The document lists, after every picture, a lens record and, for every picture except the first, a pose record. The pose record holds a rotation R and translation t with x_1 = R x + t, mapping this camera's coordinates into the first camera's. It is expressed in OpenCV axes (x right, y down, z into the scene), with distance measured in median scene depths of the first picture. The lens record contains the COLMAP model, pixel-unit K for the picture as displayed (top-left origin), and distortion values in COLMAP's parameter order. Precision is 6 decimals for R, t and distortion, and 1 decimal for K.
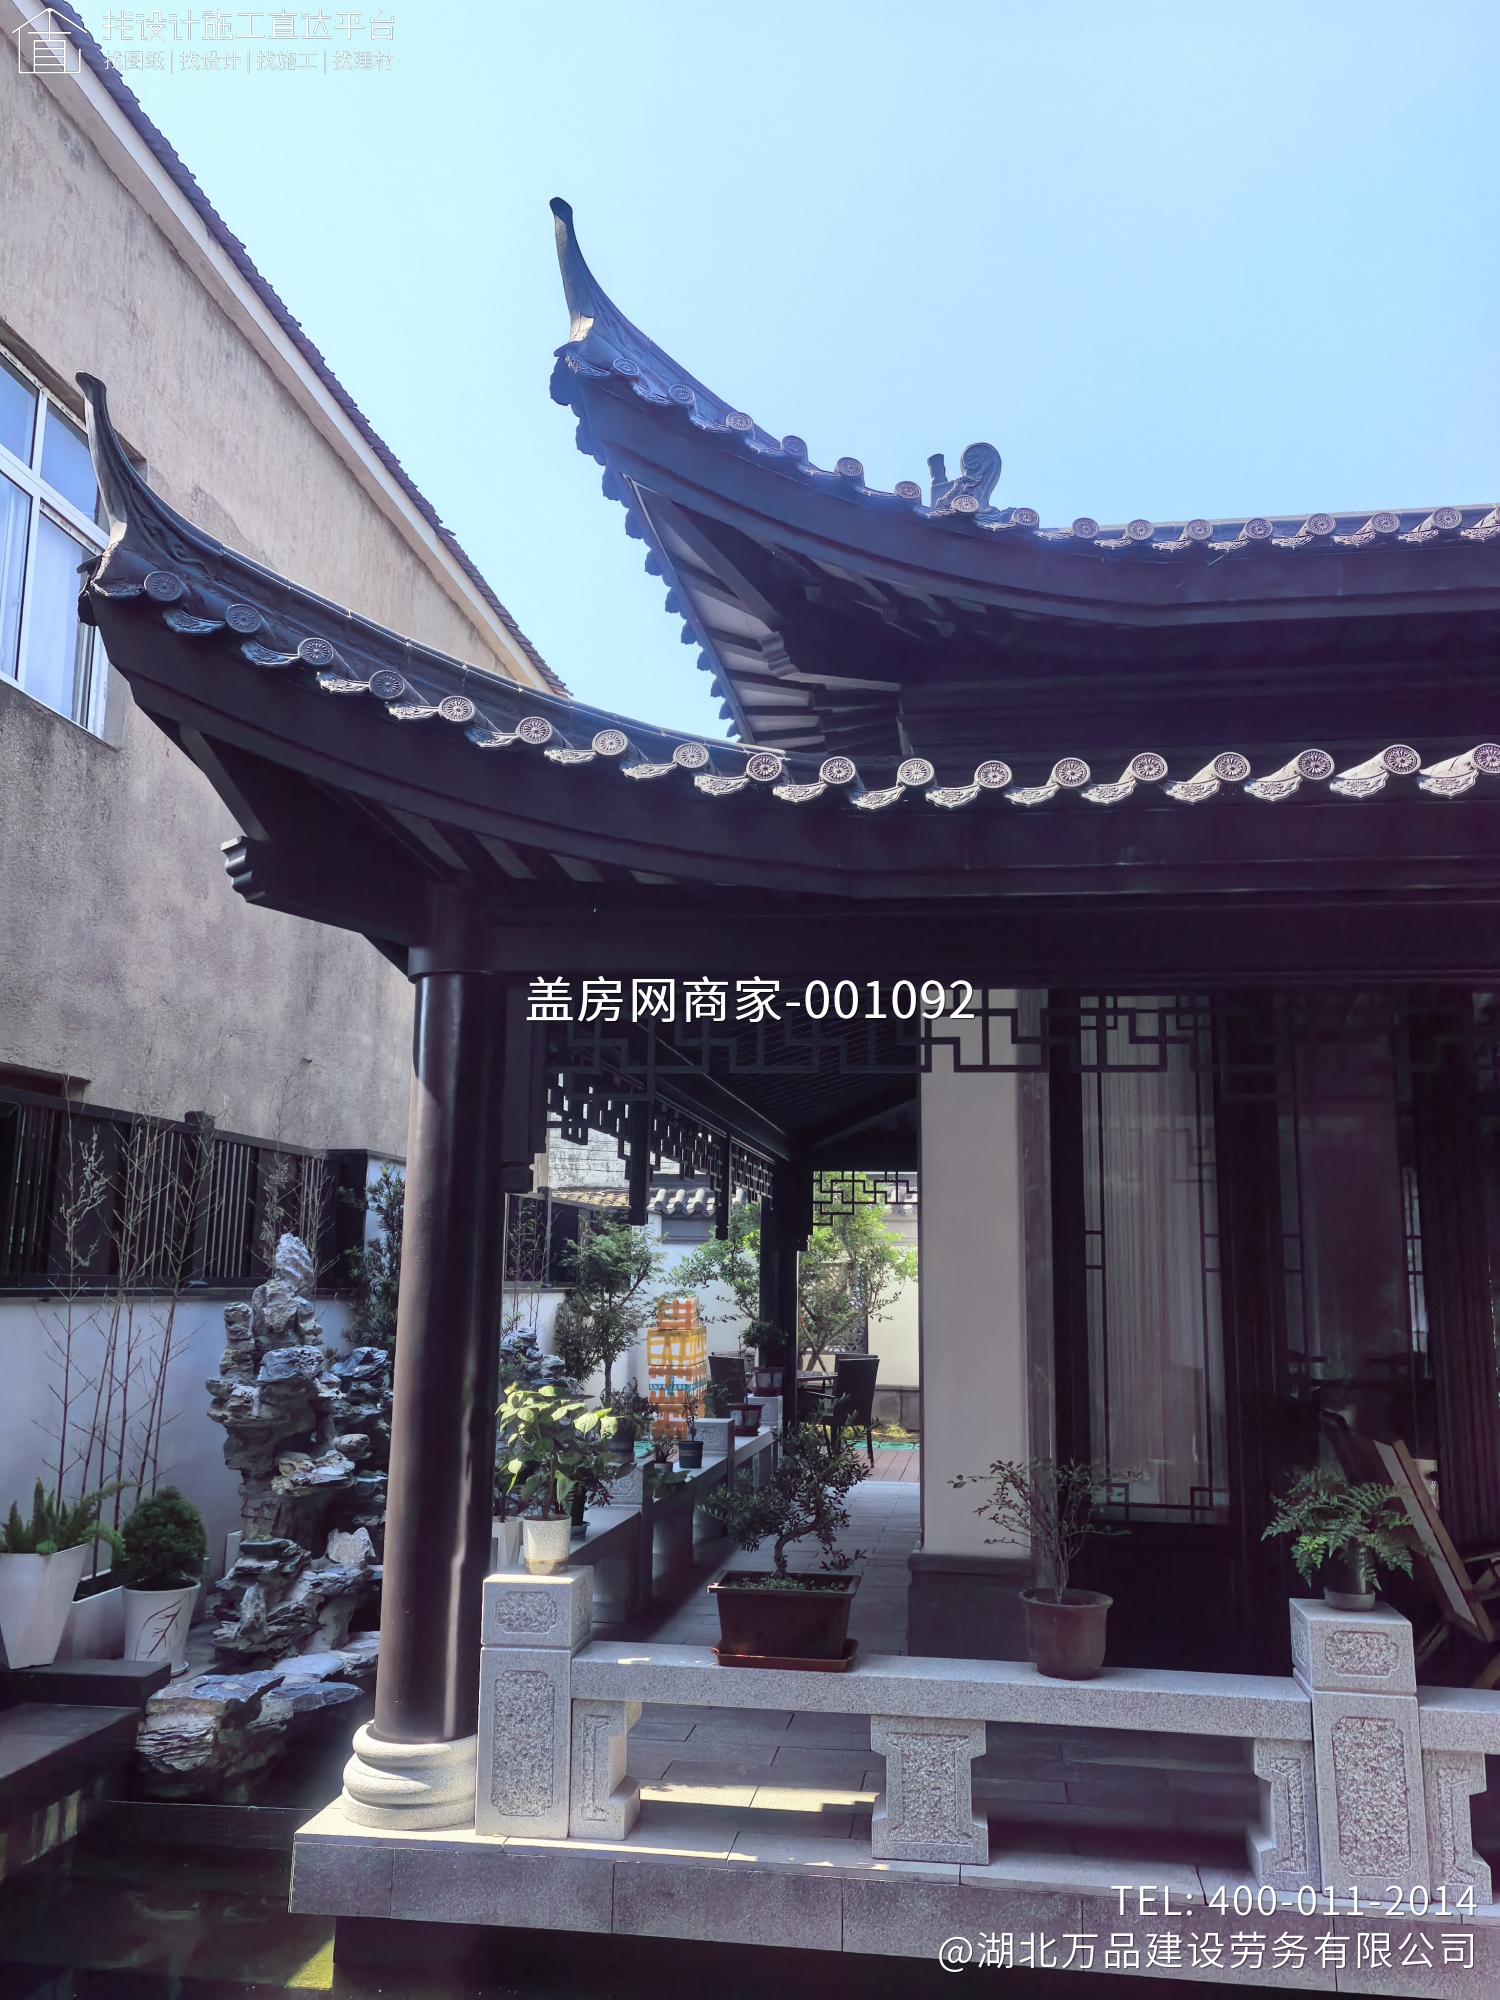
lens RADIAL K [[1604.0, 0, 750.0], [0, 1604.0, 1000.0], [0, 0, 1]] dist [0.024544, 0.010204]
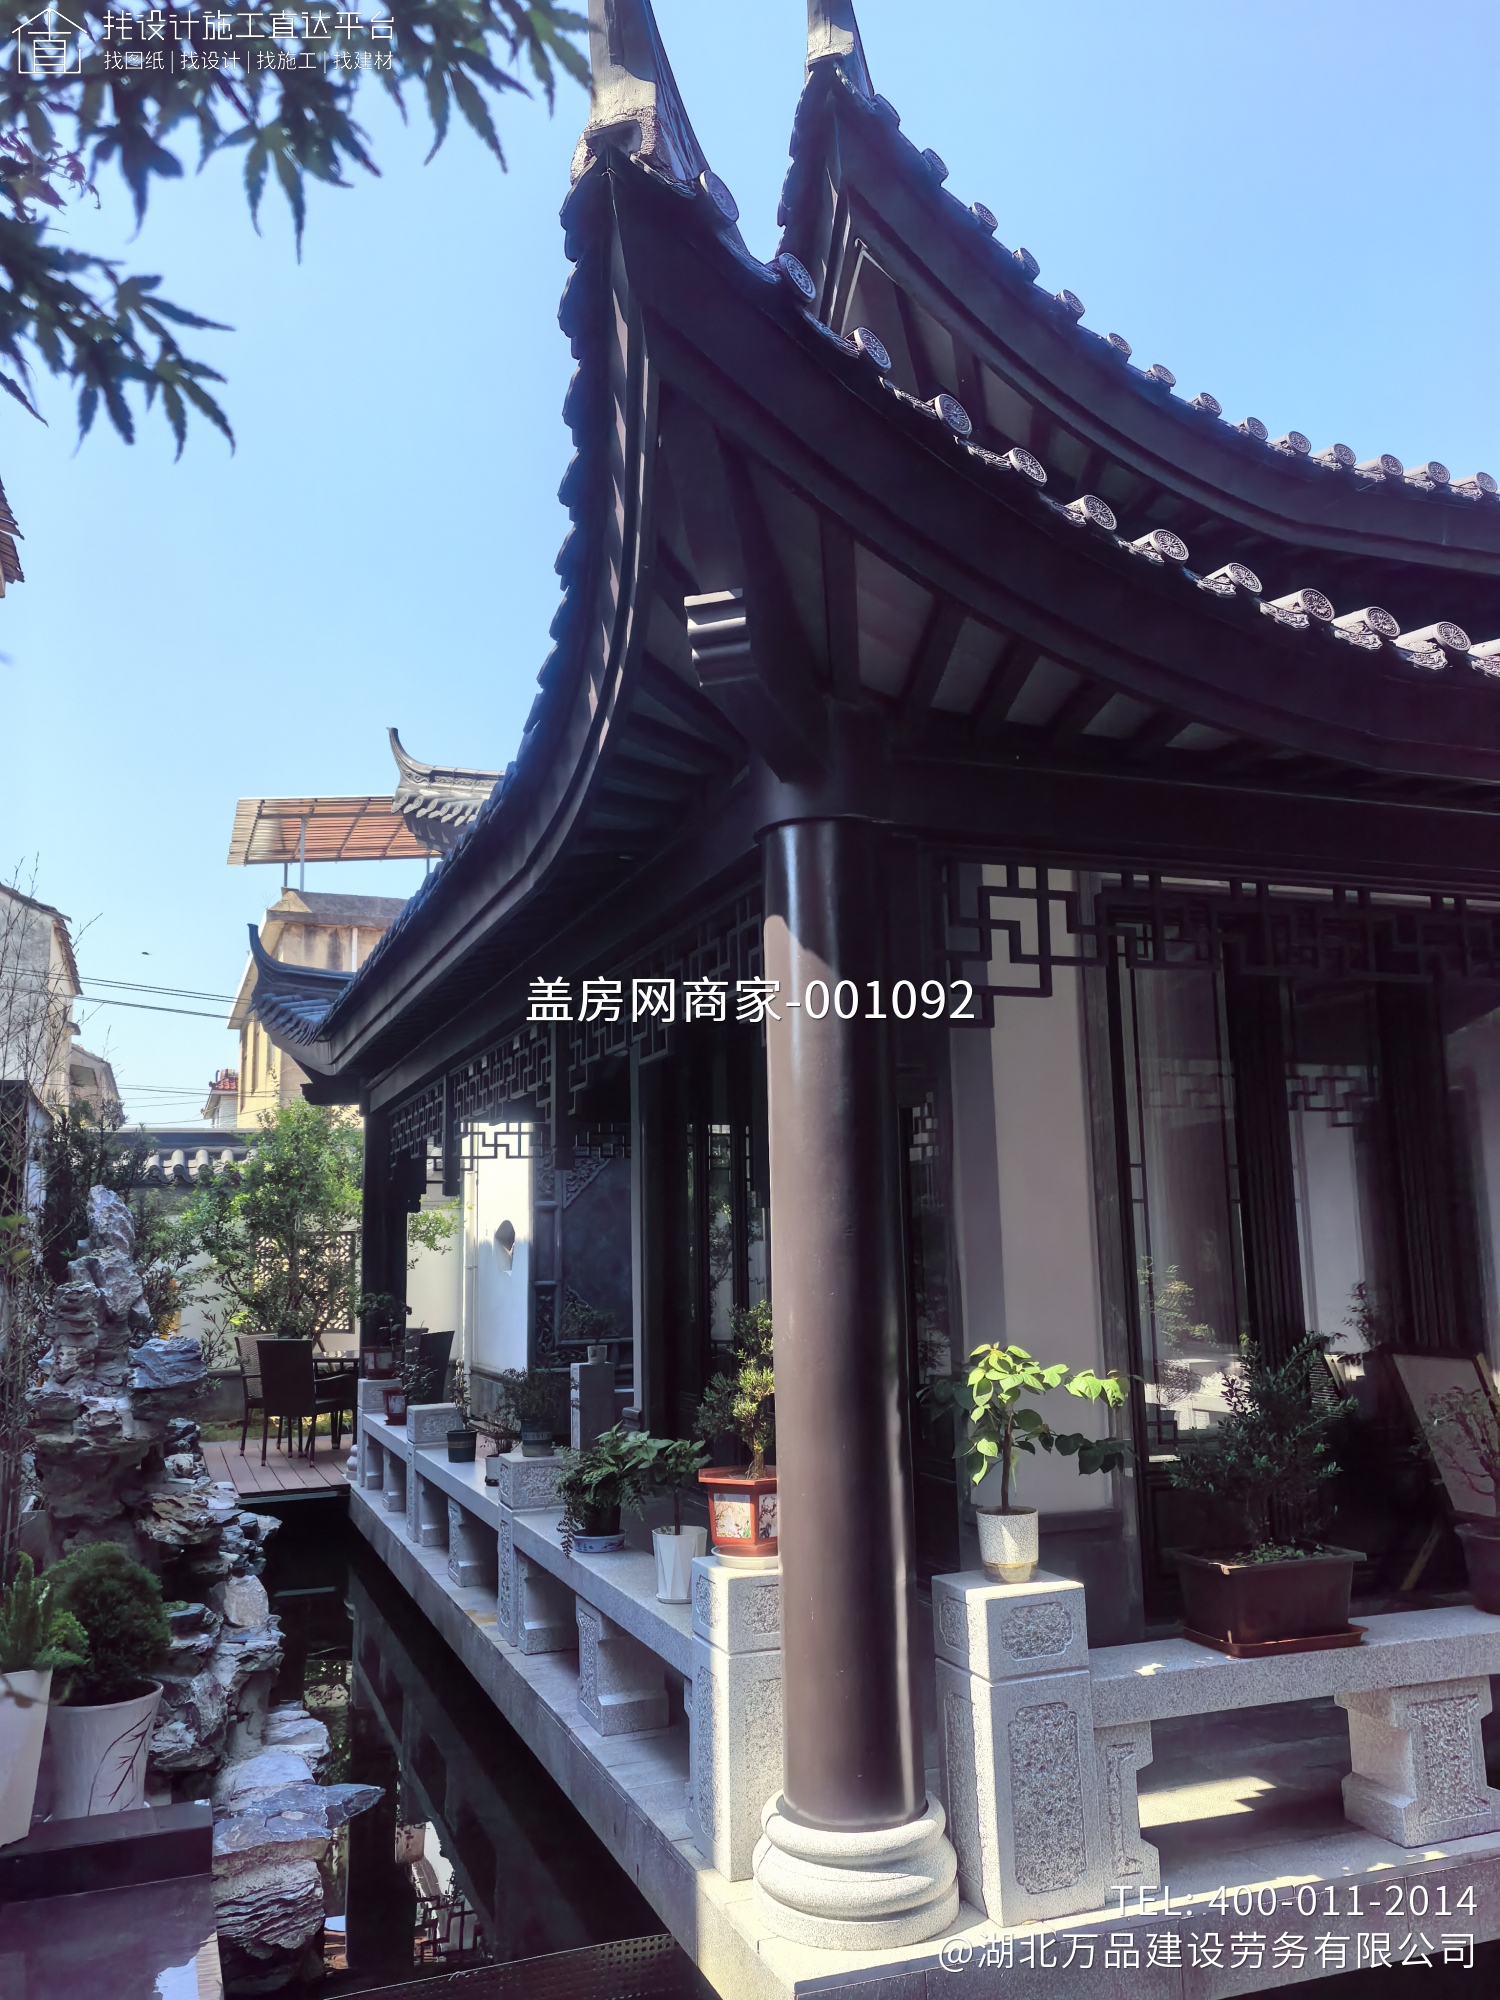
lens RADIAL K [[1604.0, 0, 750.0], [0, 1604.0, 1000.0], [0, 0, 1]] dist [0.024544, 0.010204]
pose [[0.870373, 0.044084, 0.490416, -0.534281], [-0.051558, 0.998668, 0.001733, 0.063060], [-0.489687, -0.026794, 0.871487, 0.315653]]
